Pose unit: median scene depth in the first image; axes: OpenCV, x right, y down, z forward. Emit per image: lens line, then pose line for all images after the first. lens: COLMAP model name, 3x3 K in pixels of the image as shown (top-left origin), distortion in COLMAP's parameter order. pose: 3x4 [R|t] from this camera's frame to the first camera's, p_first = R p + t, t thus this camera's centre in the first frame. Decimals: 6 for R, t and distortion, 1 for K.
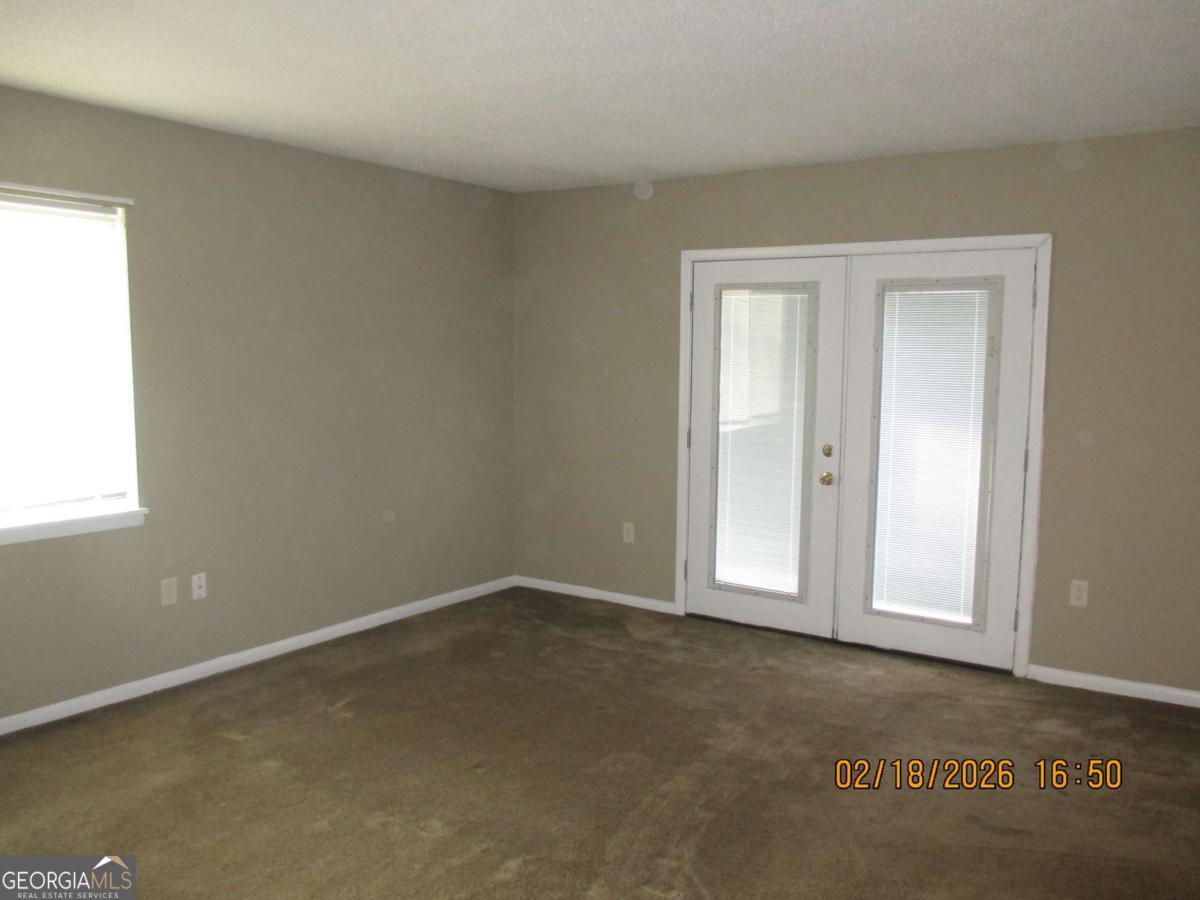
lens RADIAL K [[1019.5, 0, 604.0], [0, 1019.5, 450.2], [0, 0, 1]] dist [-0.036463, 0.039308]
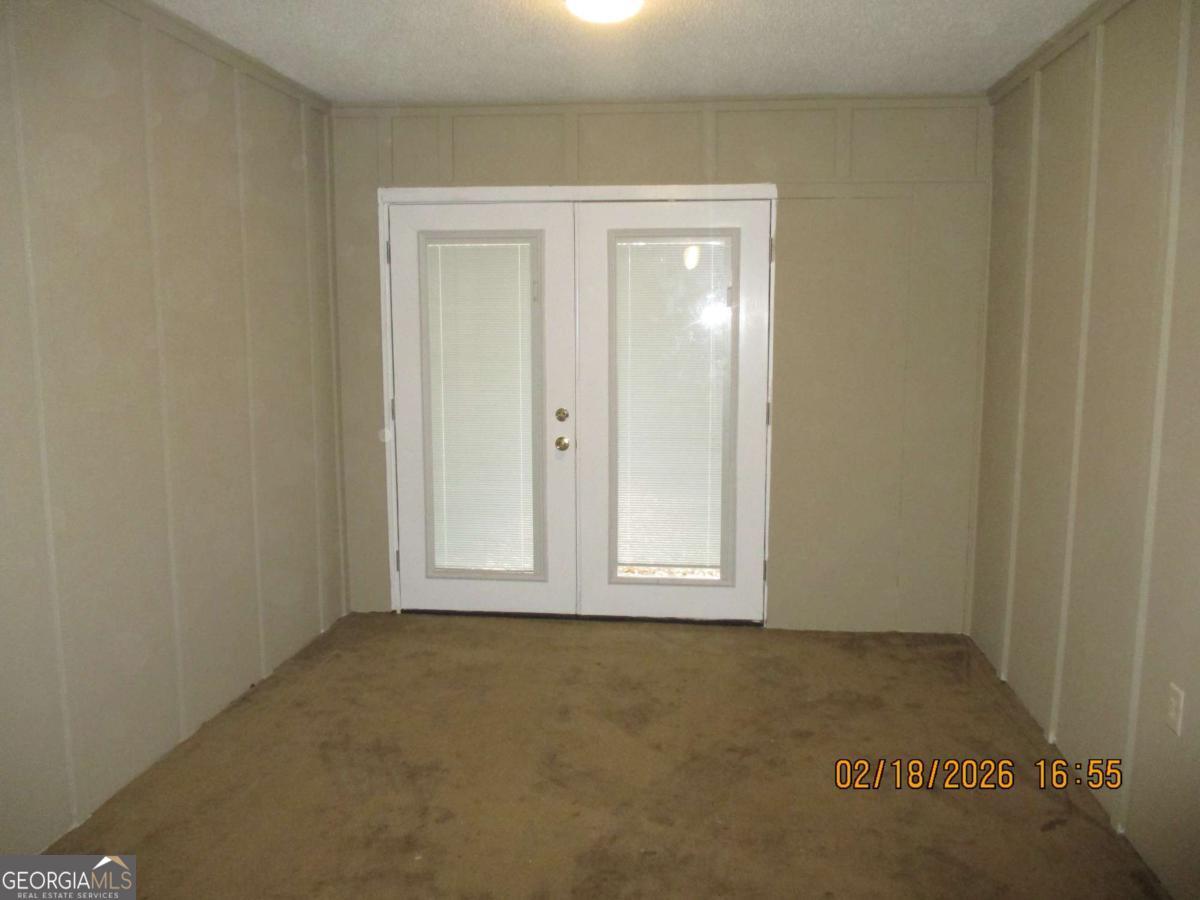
lens RADIAL K [[1019.5, 0, 604.0], [0, 1019.5, 450.2], [0, 0, 1]] dist [-0.036463, 0.039308]
pose [[0.875993, -0.080362, 0.475582, -0.189569], [0.058646, 0.996453, 0.060354, -0.020557], [-0.478745, -0.024979, 0.877599, 0.173940]]
